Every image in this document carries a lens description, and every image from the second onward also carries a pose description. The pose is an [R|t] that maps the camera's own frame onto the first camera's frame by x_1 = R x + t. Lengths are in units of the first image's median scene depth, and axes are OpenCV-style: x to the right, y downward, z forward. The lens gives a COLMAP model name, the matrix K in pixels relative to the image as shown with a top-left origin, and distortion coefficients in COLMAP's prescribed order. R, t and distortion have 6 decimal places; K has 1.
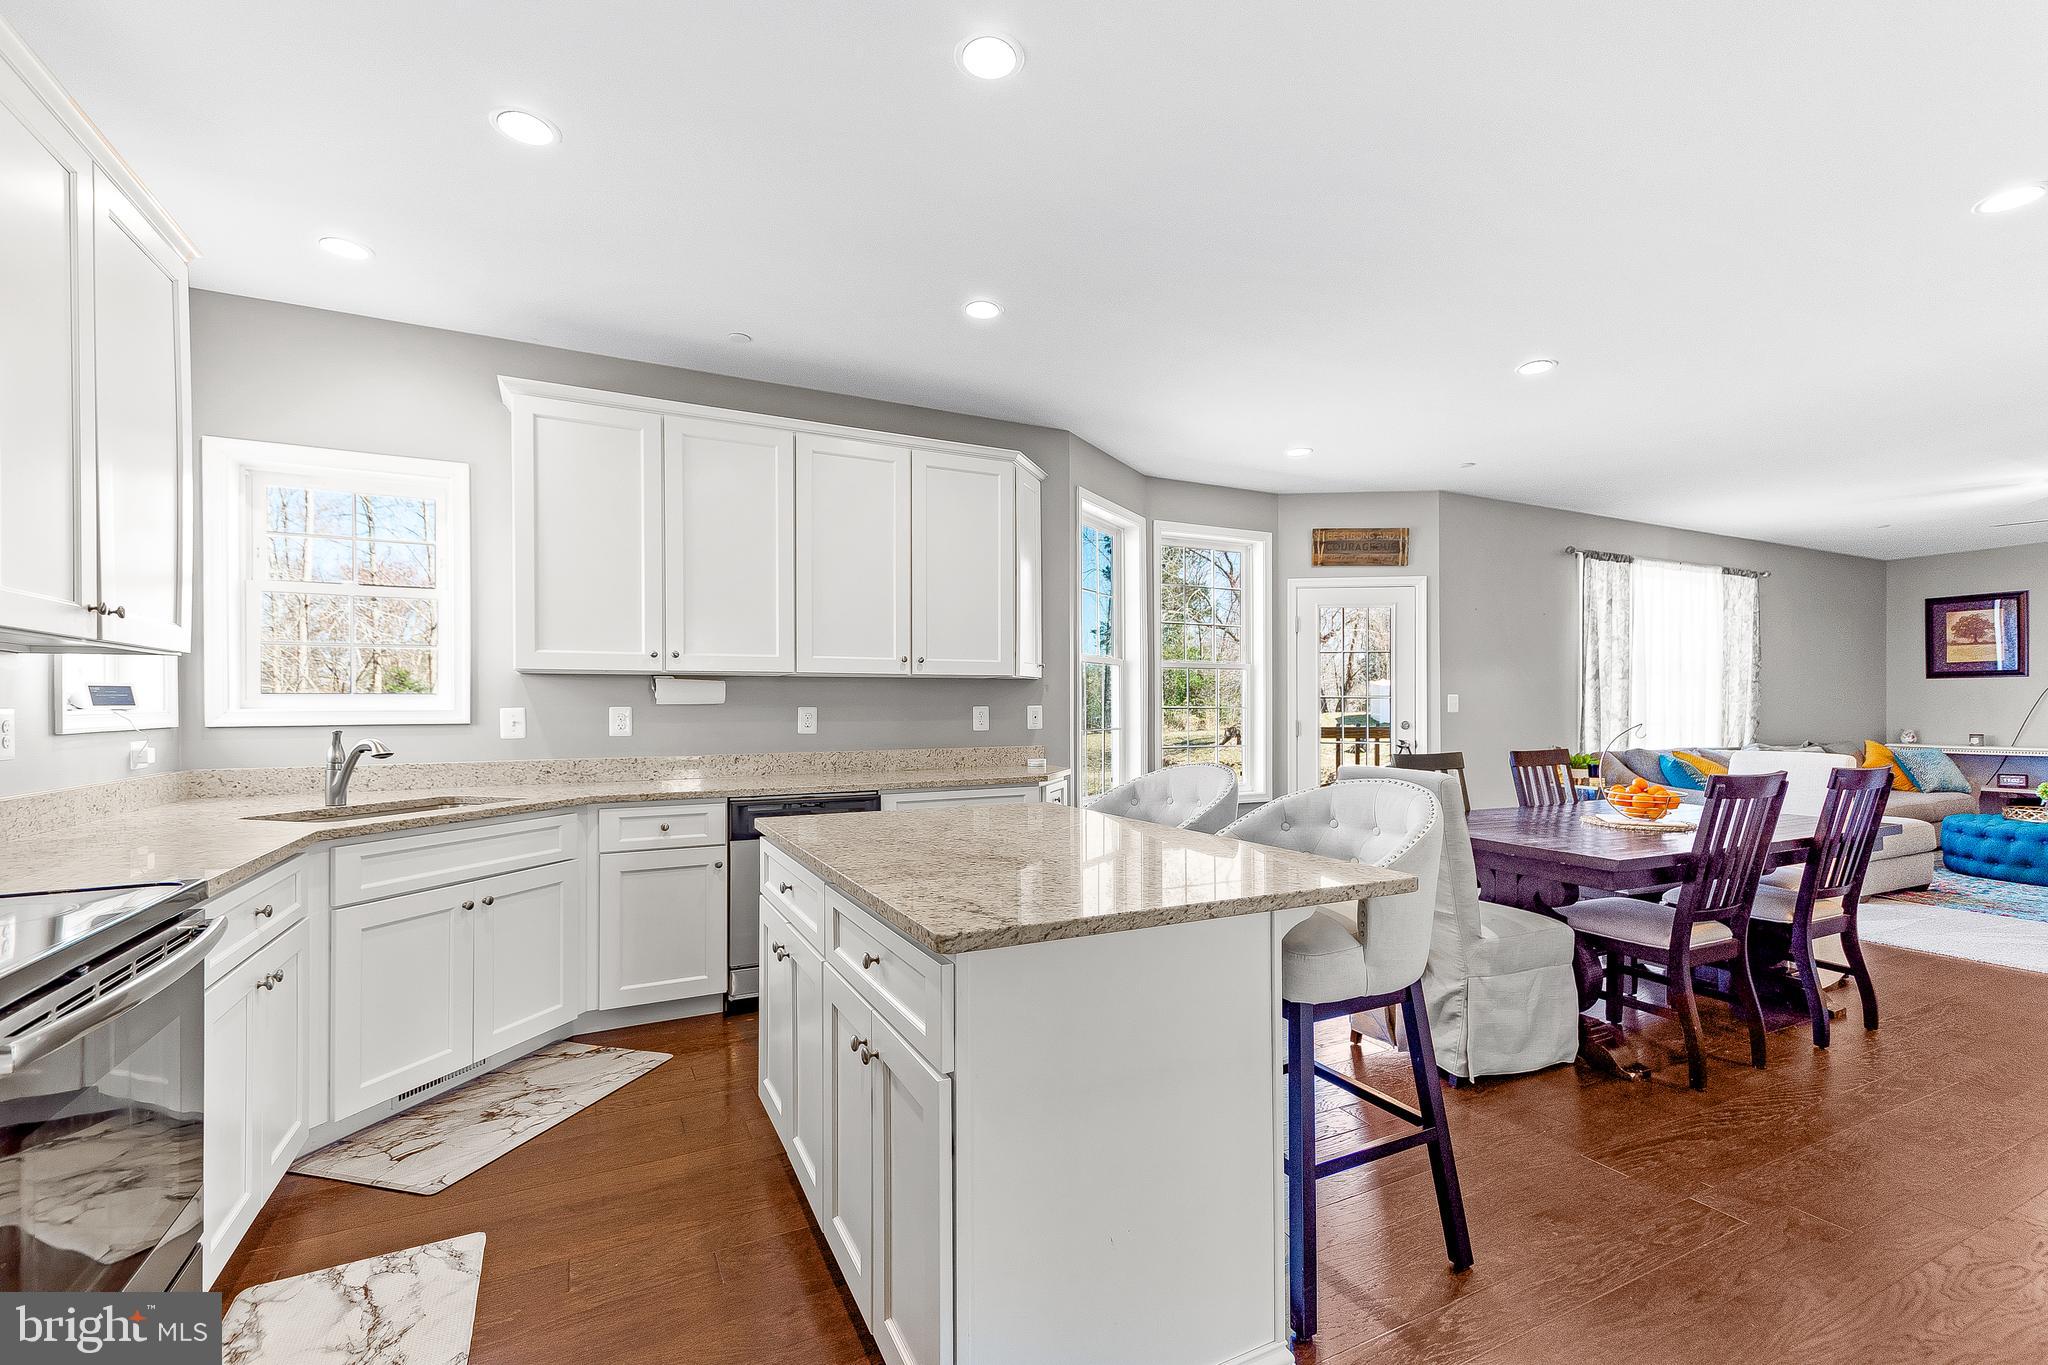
lens RADIAL K [[892.3, 0, 1037.4], [0, 892.3, 703.9], [0, 0, 1]] dist [0.019513, -0.002921]
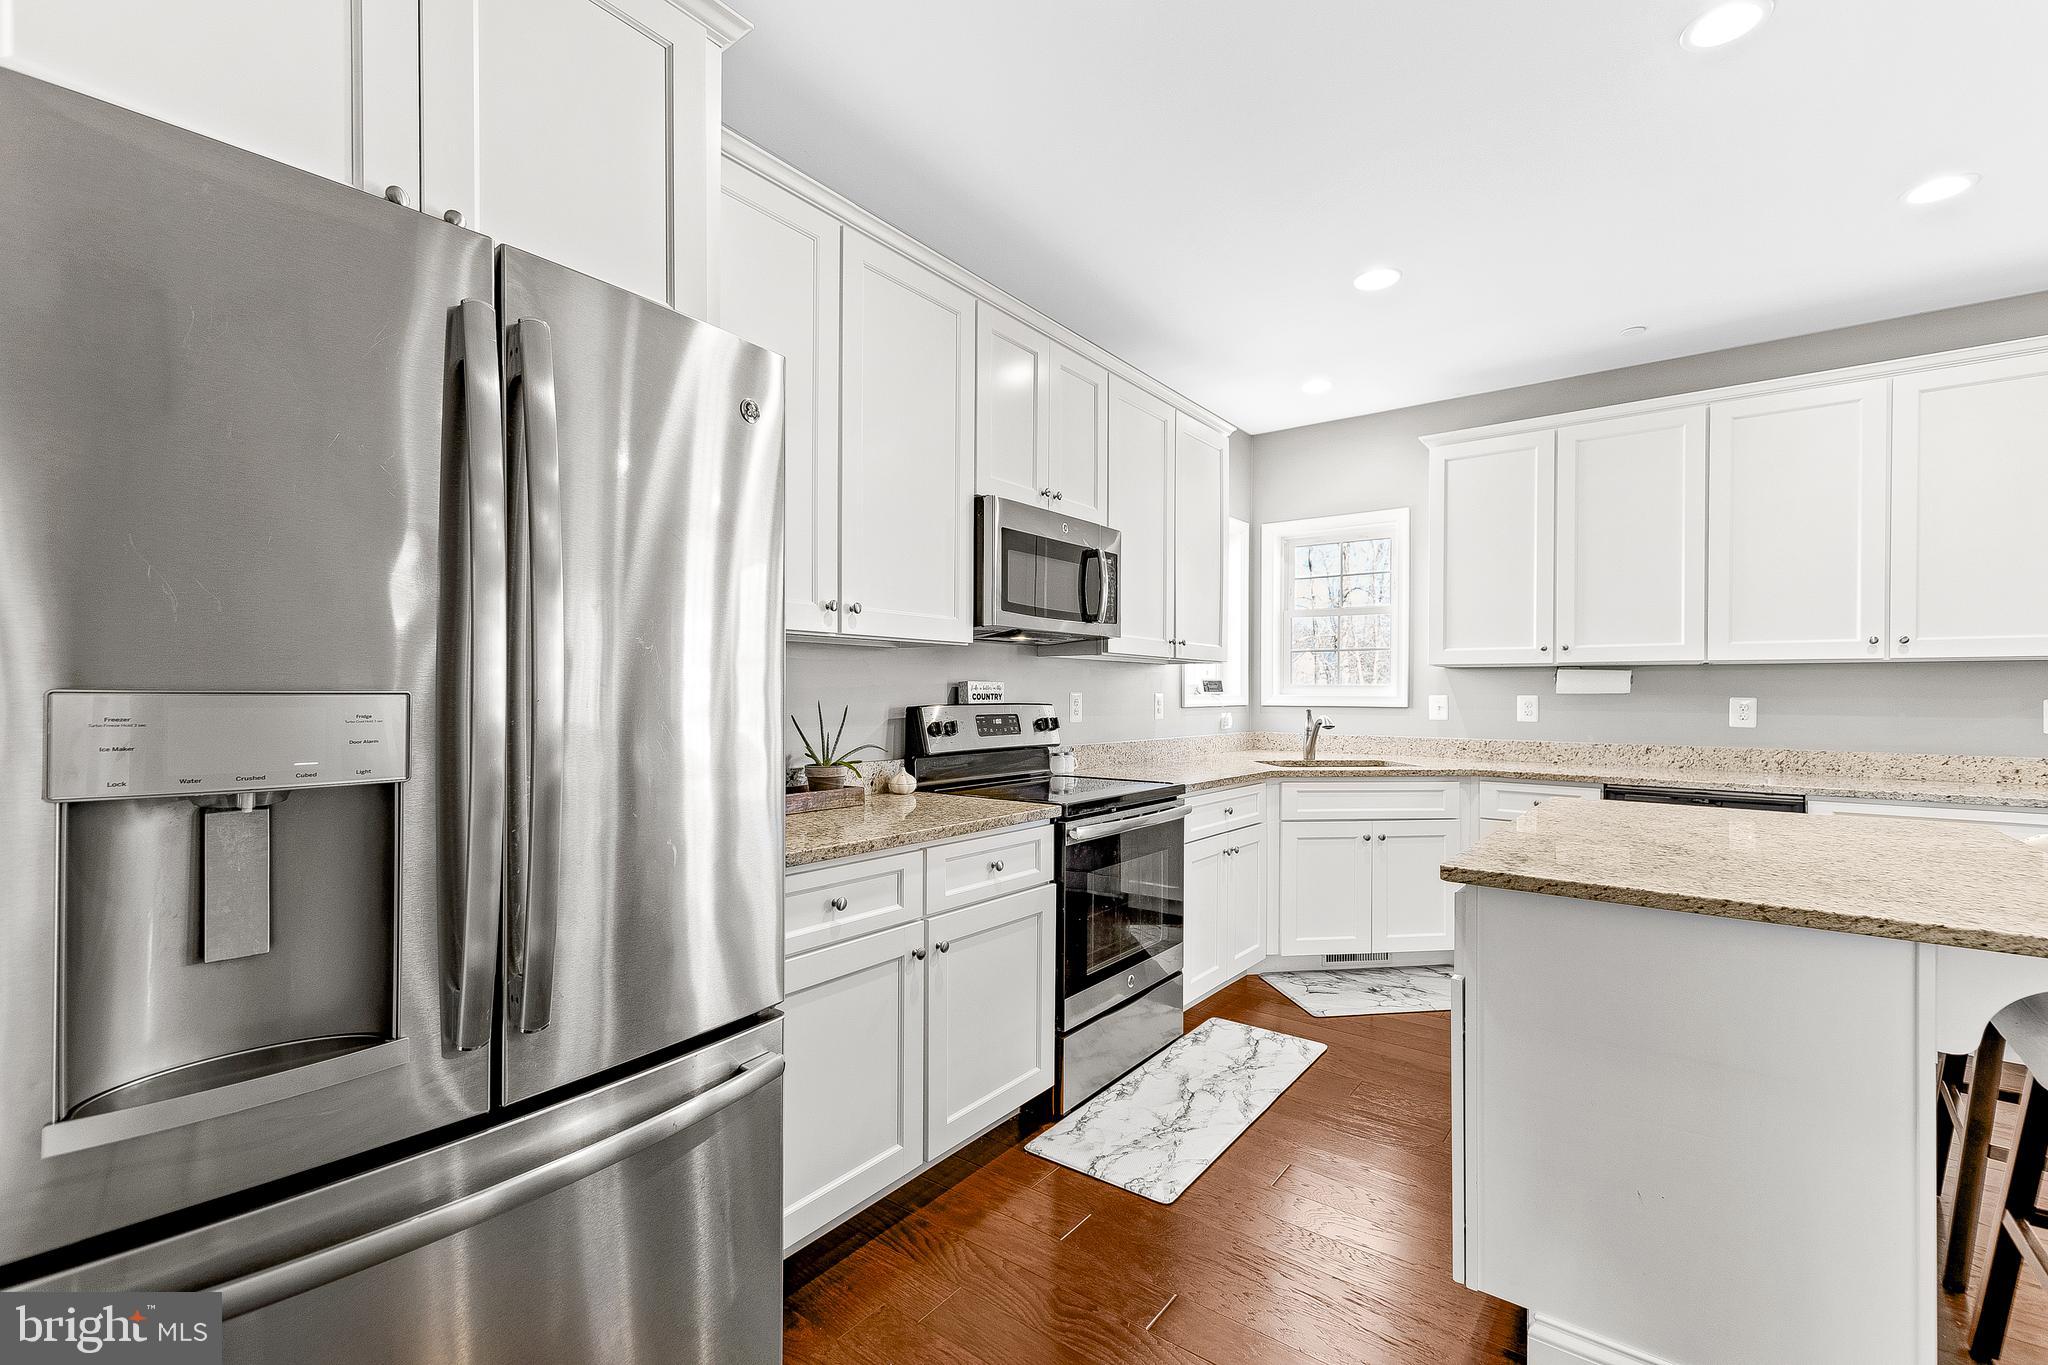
lens RADIAL K [[892.3, 0, 1043.1], [0, 892.3, 691.5], [0, 0, 1]] dist [0.019513, -0.002921]
pose [[0.451524, 0.006062, -0.892238, 0.242998], [-0.005787, 0.999976, 0.003865, -0.002276], [0.892240, 0.003418, 0.451548, -0.045284]]
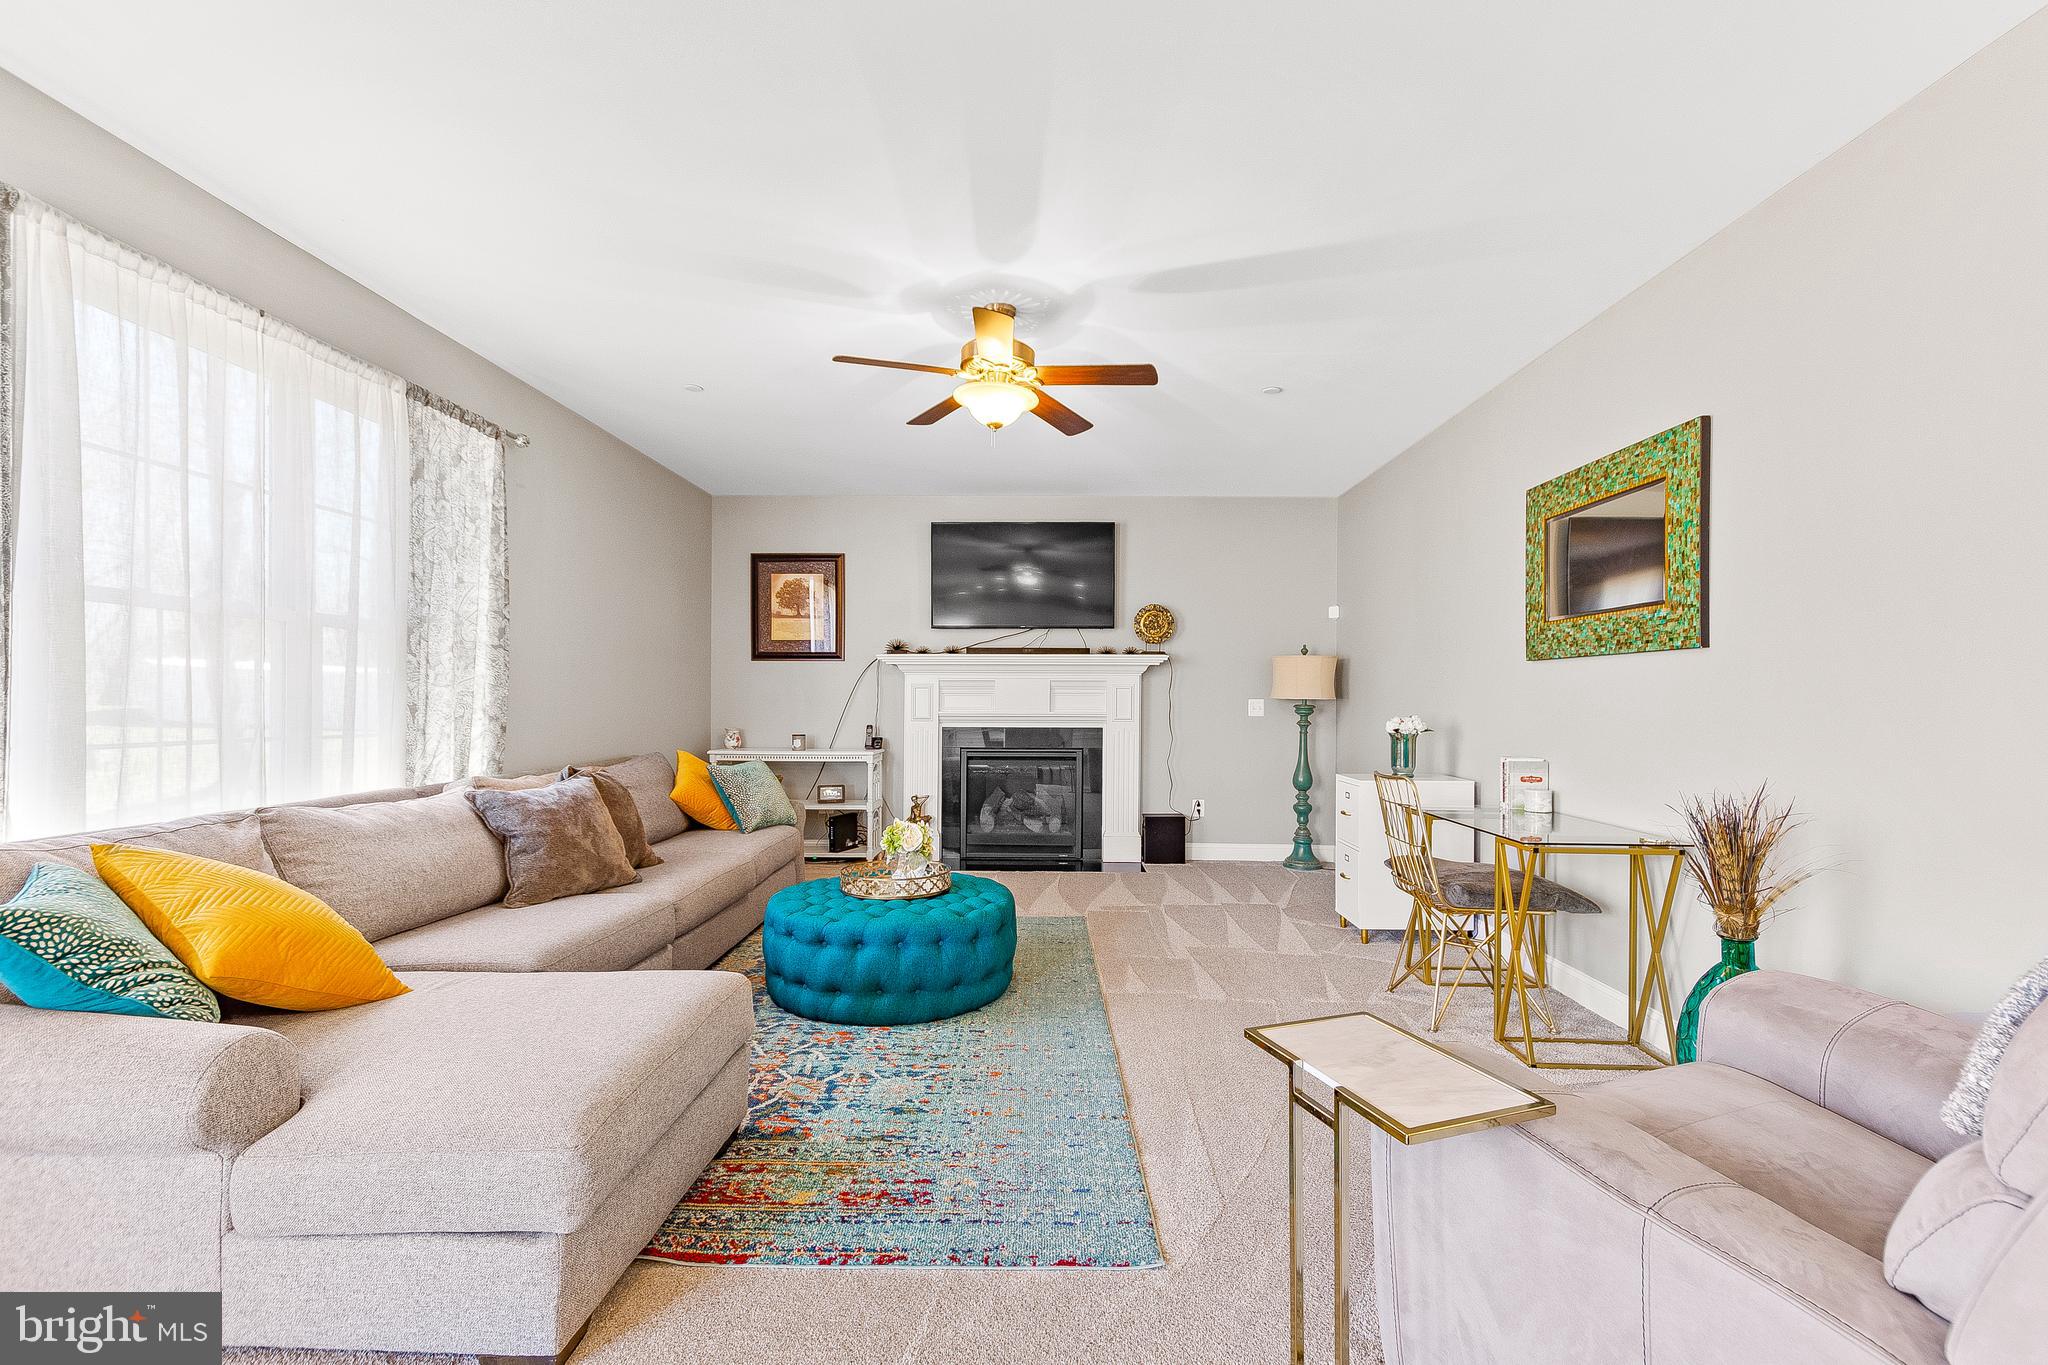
lens RADIAL K [[892.3, 0, 1023.9], [0, 892.3, 699.3], [0, 0, 1]] dist [0.019513, -0.002921]
pose [[0.484319, 0.001862, 0.874889, 0.901409], [-0.006912, 0.999975, 0.001698, 0.002771], [-0.874864, -0.006870, 0.484320, 0.905423]]
